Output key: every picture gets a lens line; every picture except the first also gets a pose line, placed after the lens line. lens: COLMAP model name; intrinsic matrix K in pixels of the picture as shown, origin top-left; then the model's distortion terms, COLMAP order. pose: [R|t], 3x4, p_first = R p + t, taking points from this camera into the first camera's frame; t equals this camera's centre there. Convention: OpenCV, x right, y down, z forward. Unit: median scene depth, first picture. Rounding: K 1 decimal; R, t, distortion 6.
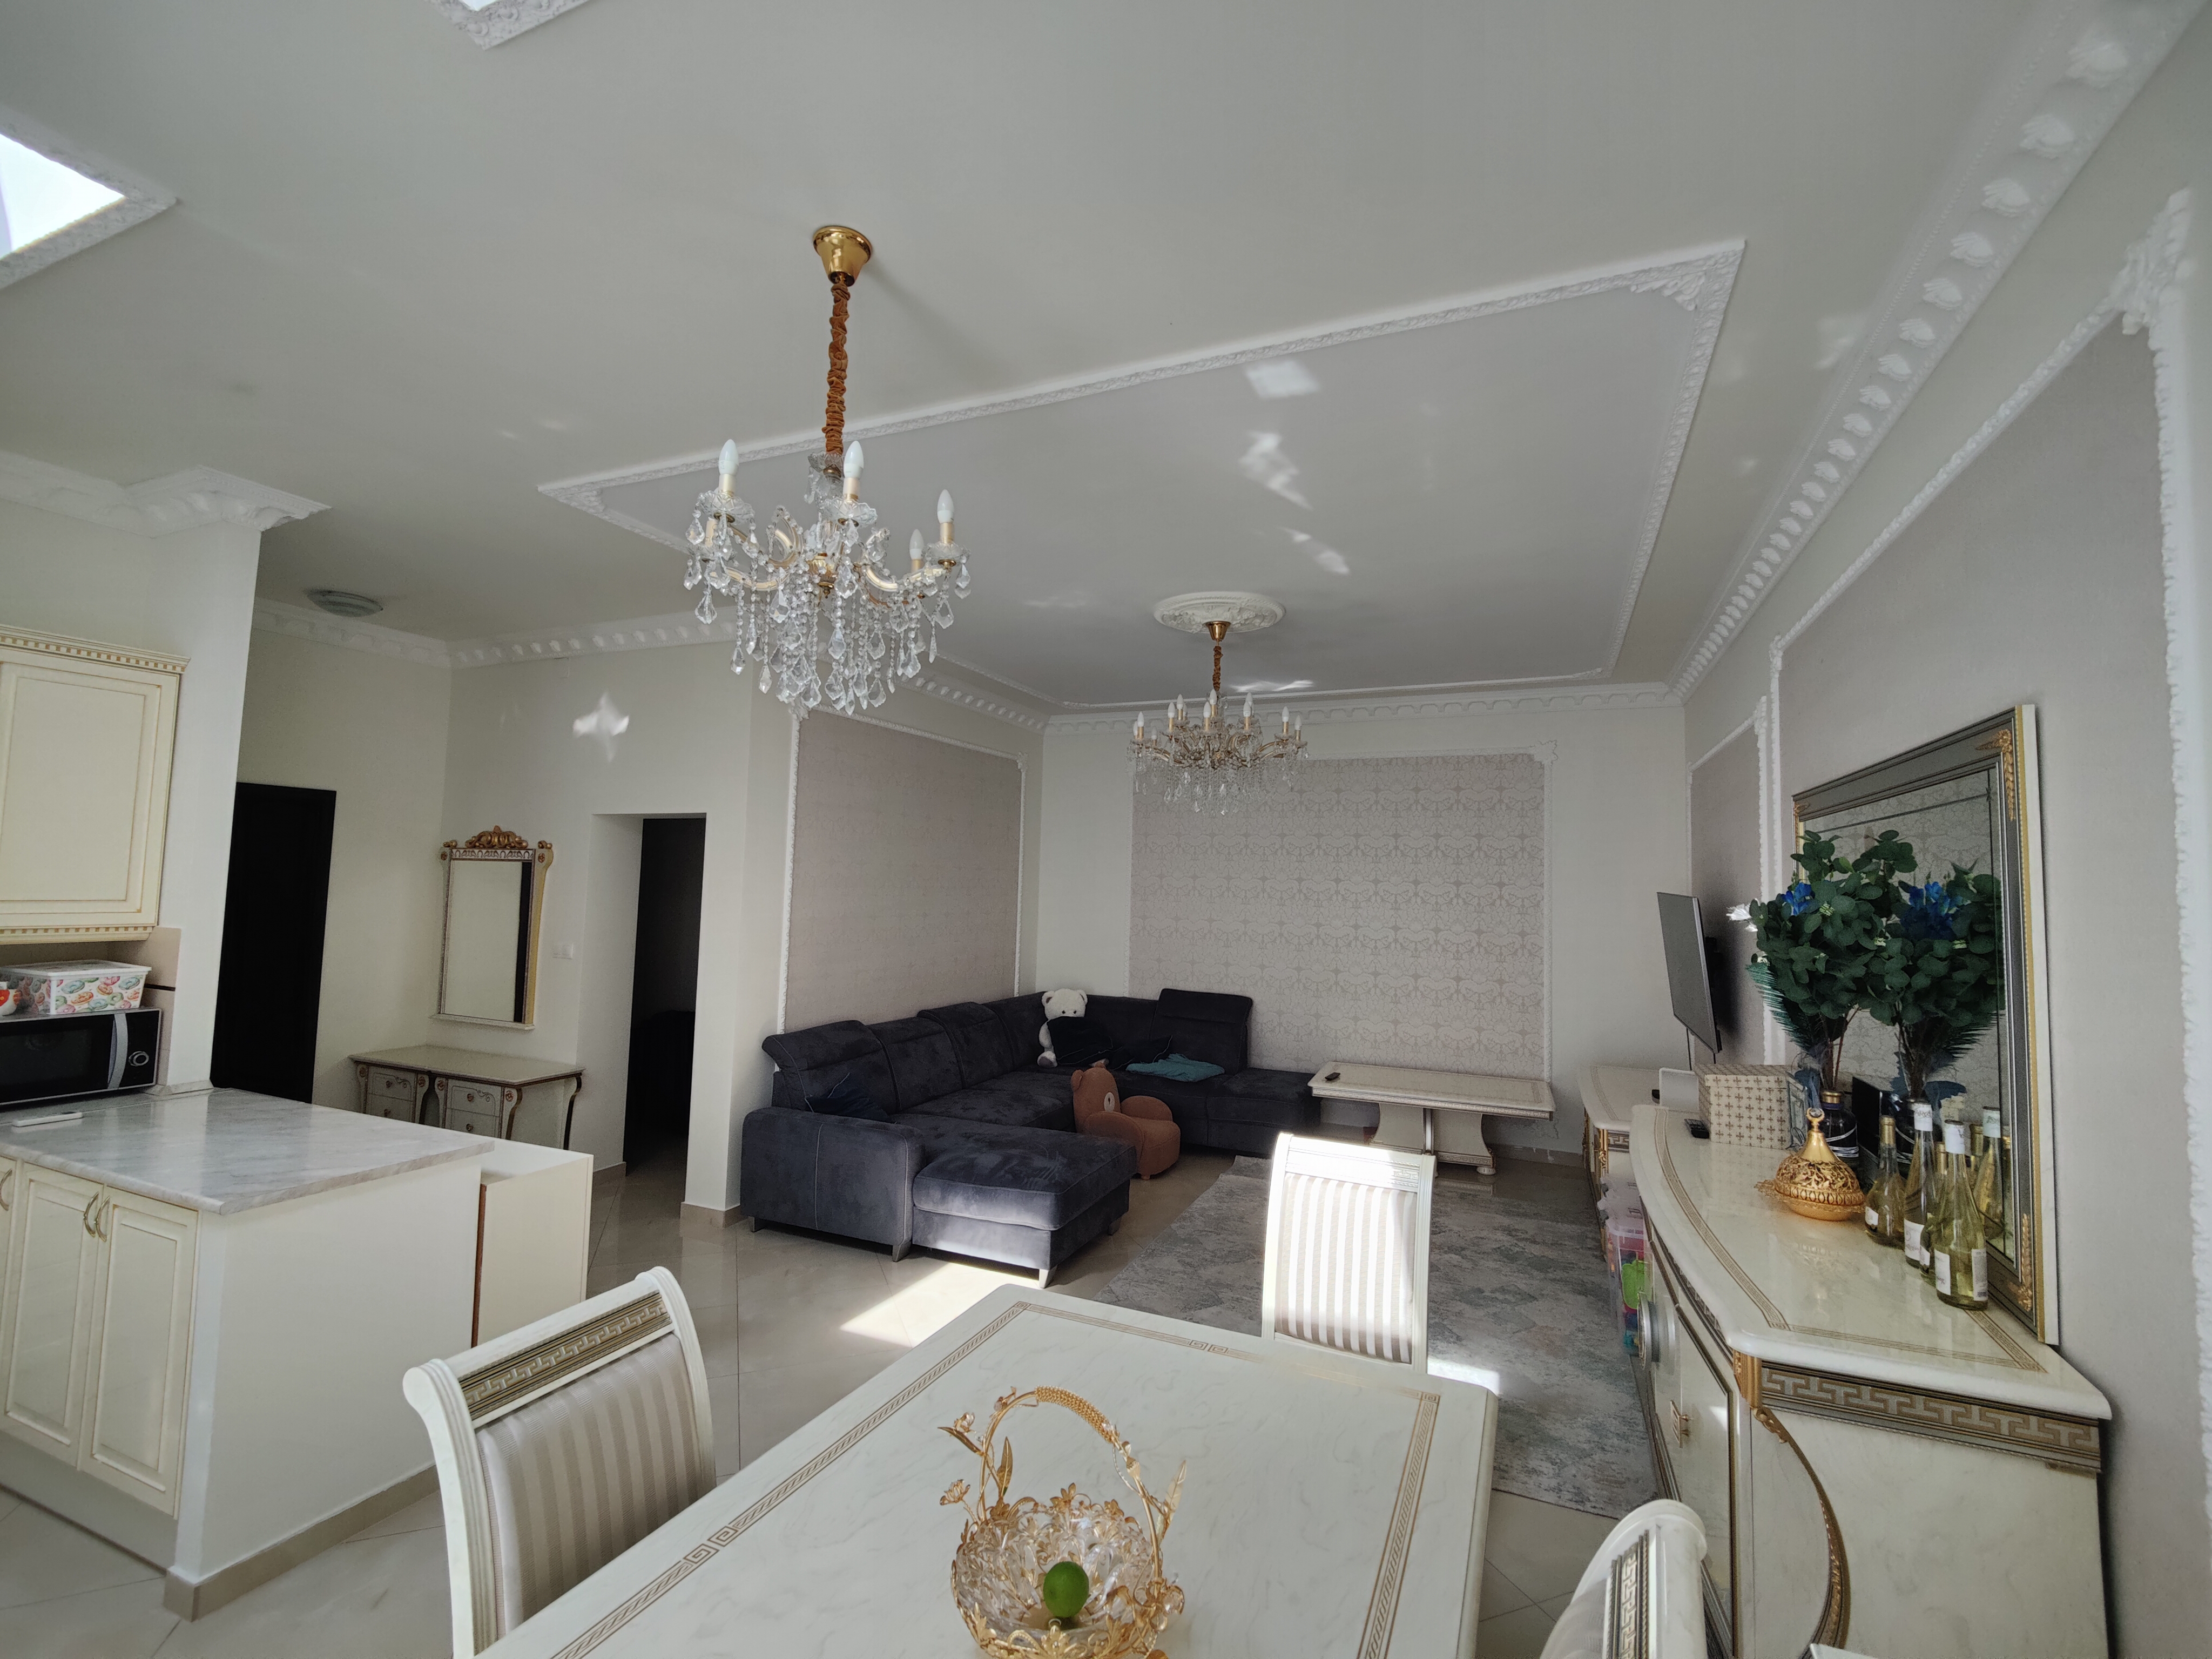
lens RADIAL K [[956.3, 0, 1112.5], [0, 956.3, 821.7], [0, 0, 1]] dist [0.011646, -0.010577]
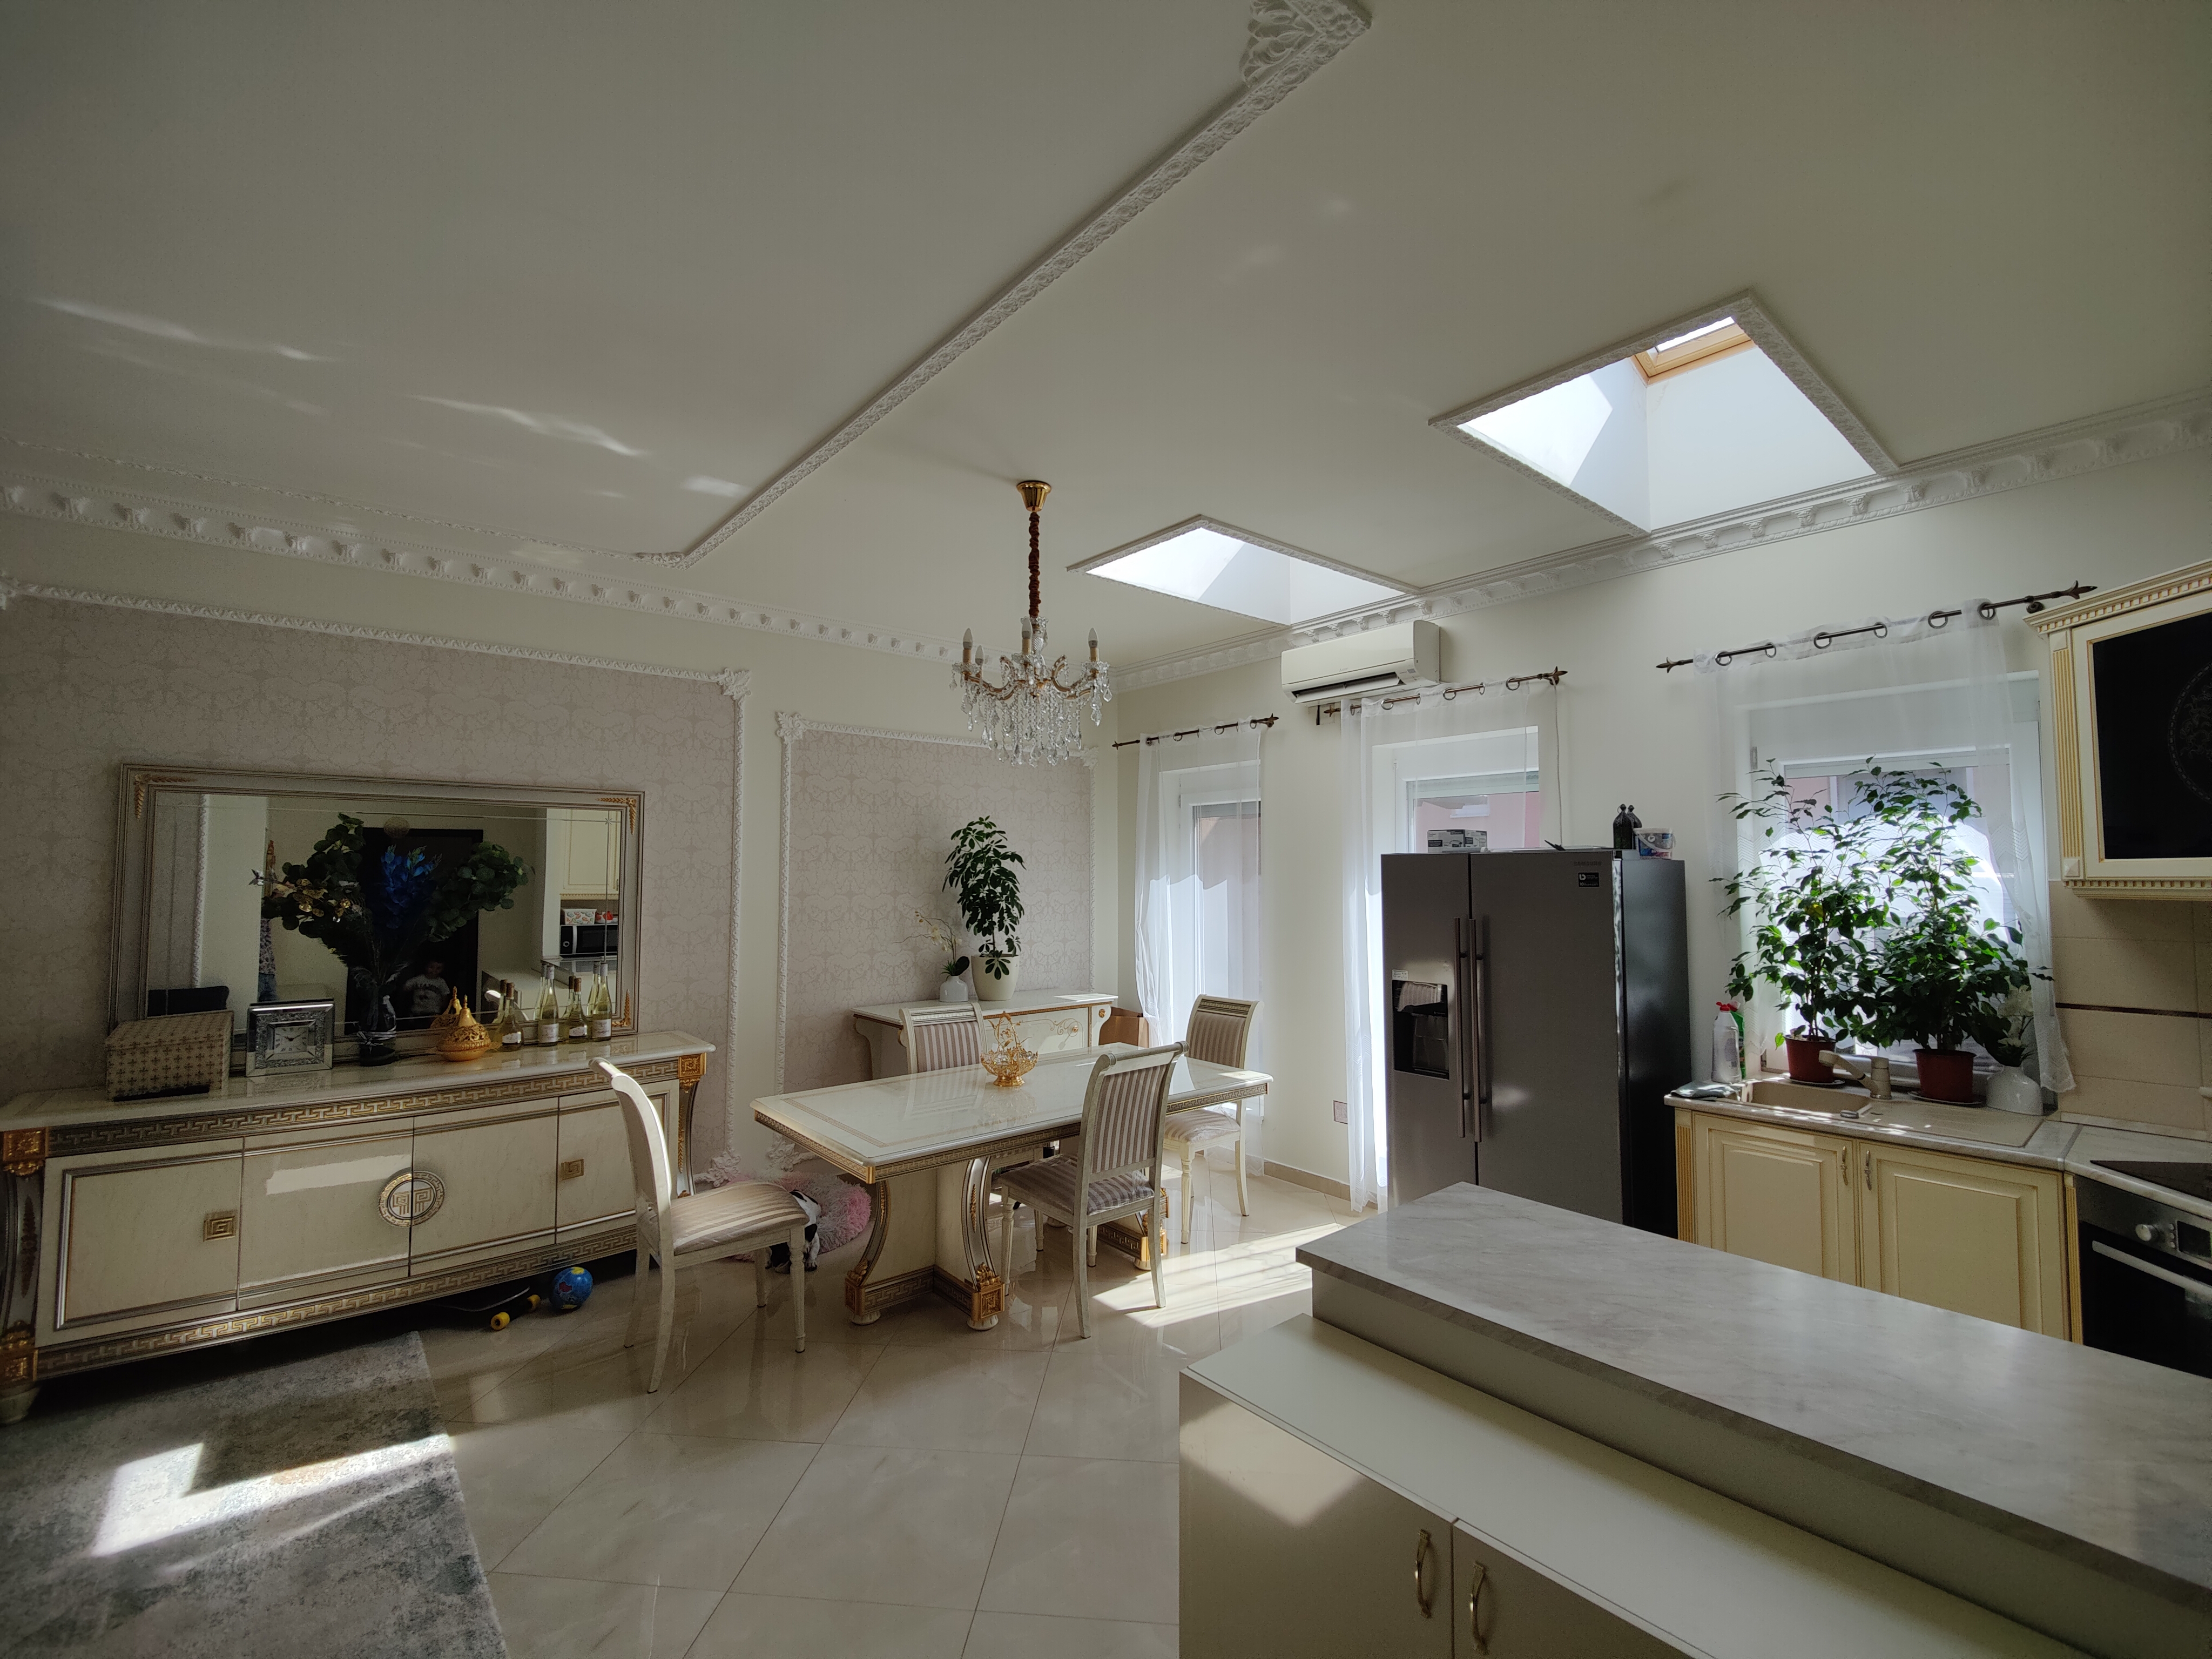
lens RADIAL K [[956.3, 0, 1103.0], [0, 956.3, 827.1], [0, 0, 1]] dist [0.011646, -0.010577]
pose [[-0.890875, -0.001682, 0.454246, -0.548574], [-0.051732, 0.993863, -0.097778, 0.068848], [-0.451294, -0.110607, -0.885494, 1.123992]]
